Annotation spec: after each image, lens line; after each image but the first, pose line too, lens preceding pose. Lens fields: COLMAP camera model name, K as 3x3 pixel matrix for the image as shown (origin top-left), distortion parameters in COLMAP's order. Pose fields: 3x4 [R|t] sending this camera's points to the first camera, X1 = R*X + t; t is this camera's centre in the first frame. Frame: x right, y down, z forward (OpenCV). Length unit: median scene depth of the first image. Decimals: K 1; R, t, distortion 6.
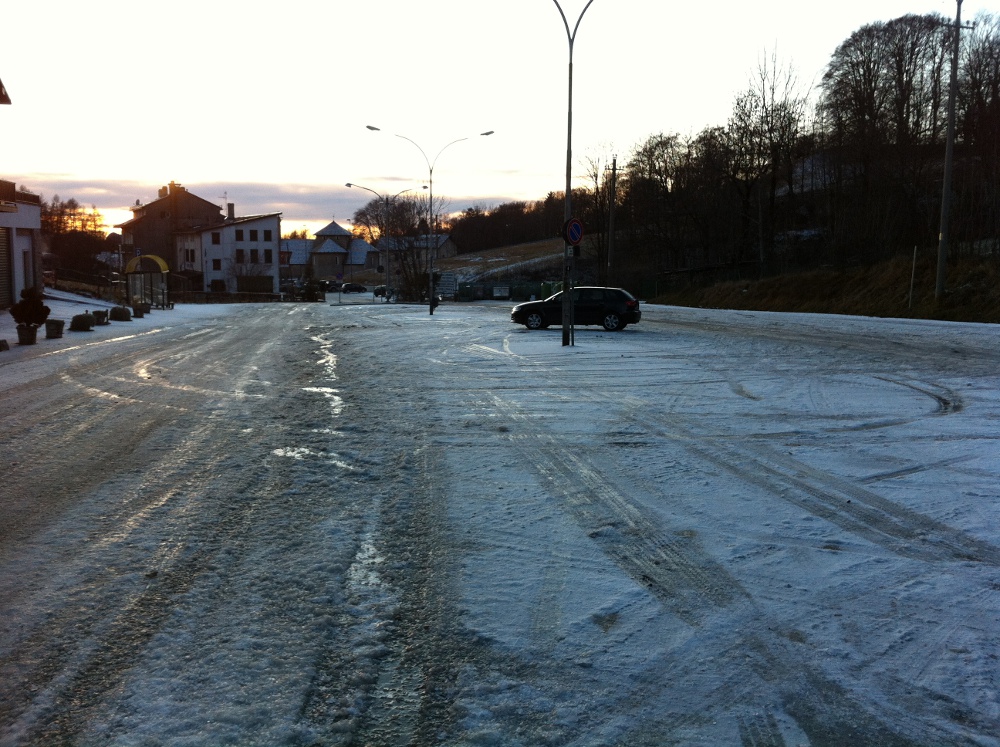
lens RADIAL K [[952.5, 0, 500.0], [0, 952.5, 373.5], [0, 0, 1]] dist [0.103124, -0.398375]
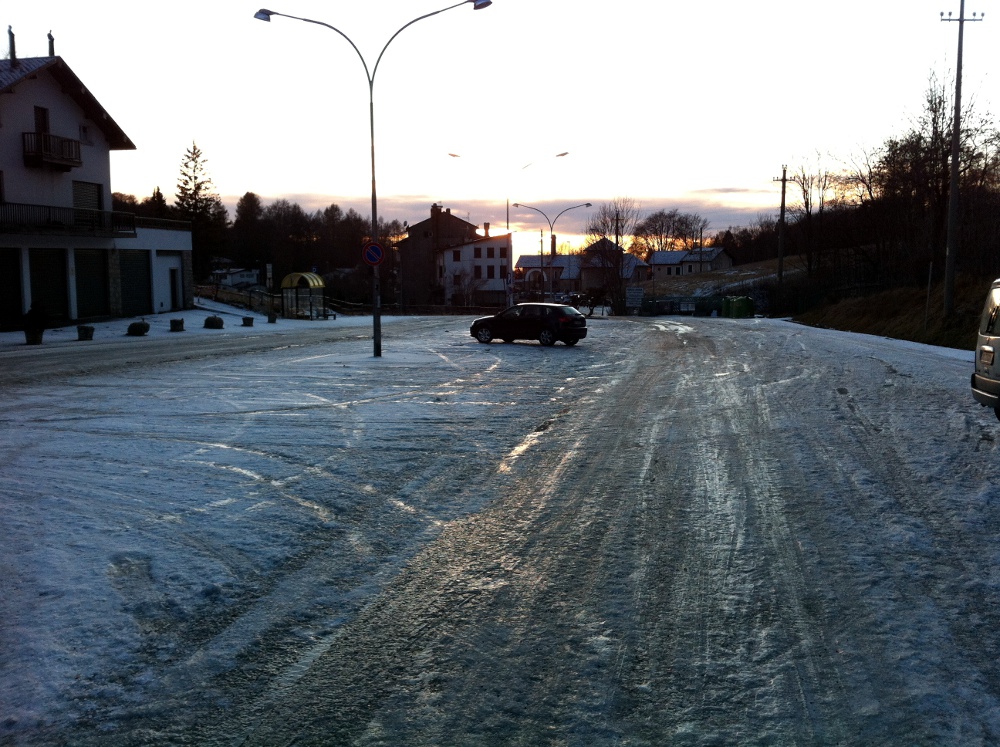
lens RADIAL K [[952.5, 0, 500.0], [0, 952.5, 373.5], [0, 0, 1]] dist [0.103124, -0.398375]
pose [[0.944587, 0.030219, -0.326868, 0.105920], [-0.034825, 0.999359, -0.008244, -0.001099], [0.326409, 0.019171, 0.945034, 0.000950]]
